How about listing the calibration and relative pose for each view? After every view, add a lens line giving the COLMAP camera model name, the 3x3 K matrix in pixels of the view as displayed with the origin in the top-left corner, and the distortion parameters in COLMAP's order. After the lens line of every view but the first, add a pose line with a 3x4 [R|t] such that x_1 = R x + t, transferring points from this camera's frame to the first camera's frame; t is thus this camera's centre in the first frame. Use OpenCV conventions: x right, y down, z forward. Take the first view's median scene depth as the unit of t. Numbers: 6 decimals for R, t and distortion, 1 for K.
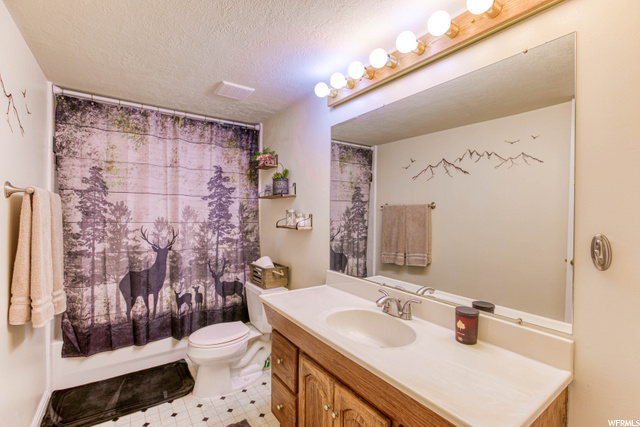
lens RADIAL K [[292.2, 0, 320.0], [0, 292.2, 213.5], [0, 0, 1]] dist [-0.000636, -0.000086]
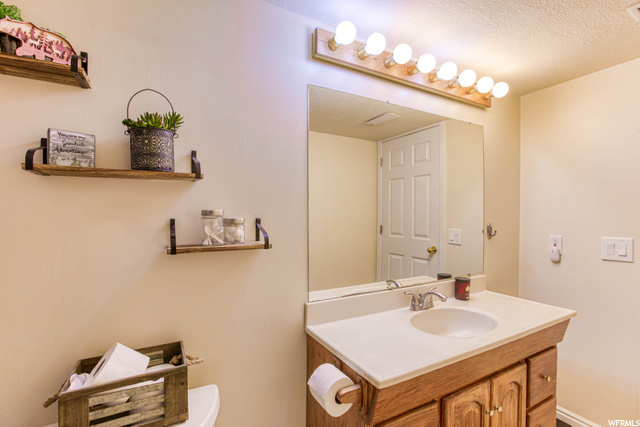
lens RADIAL K [[292.2, 0, 320.0], [0, 292.2, 213.5], [0, 0, 1]] dist [-0.000636, -0.000086]
pose [[0.114398, -0.021069, 0.993212, -0.780541], [-0.010001, 0.999700, 0.022358, -0.023536], [-0.993385, -0.012491, 0.114153, 1.121694]]
